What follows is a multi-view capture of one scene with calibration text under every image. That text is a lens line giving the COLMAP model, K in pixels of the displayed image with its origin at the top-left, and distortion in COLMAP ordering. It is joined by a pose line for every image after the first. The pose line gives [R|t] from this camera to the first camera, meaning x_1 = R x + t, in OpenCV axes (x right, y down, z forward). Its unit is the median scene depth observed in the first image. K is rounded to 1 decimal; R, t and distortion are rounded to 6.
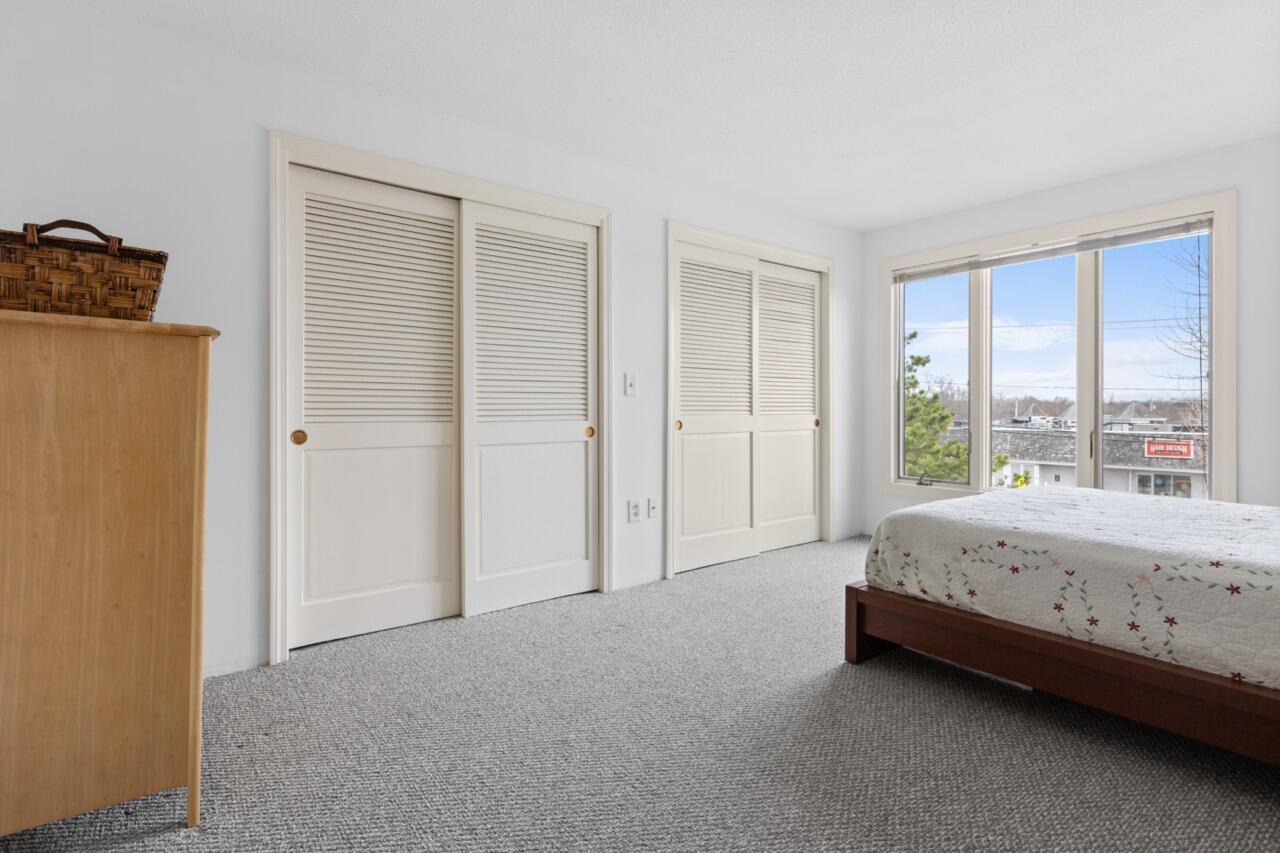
lens RADIAL K [[636.4, 0, 640.0], [0, 636.4, 426.5], [0, 0, 1]] dist [-0.000723, -0.000020]
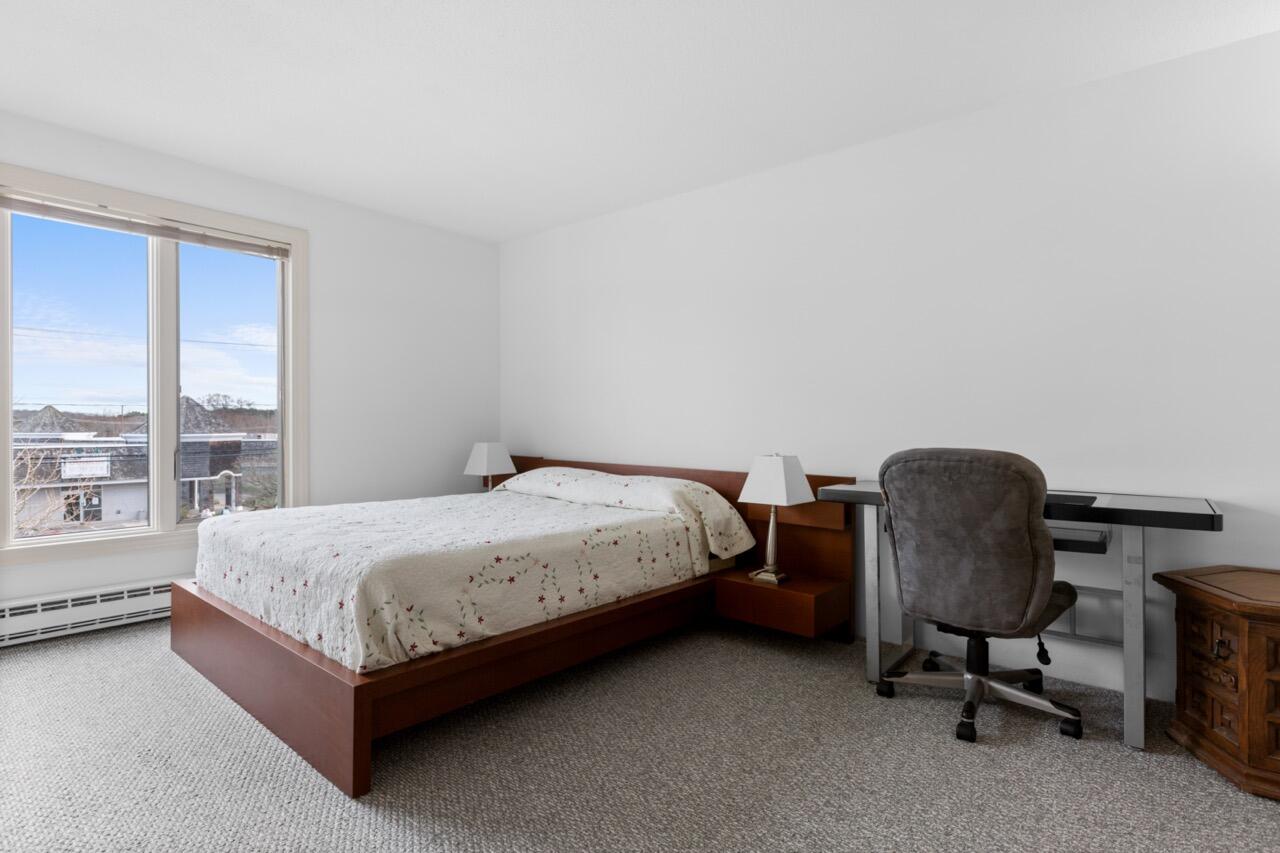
lens RADIAL K [[636.4, 0, 640.0], [0, 636.4, 426.5], [0, 0, 1]] dist [-0.000723, -0.000020]
pose [[-0.192993, -0.006319, 0.981180, -0.466060], [0.020258, 0.999740, 0.010423, -0.032549], [-0.980991, 0.021888, -0.192815, 0.968656]]
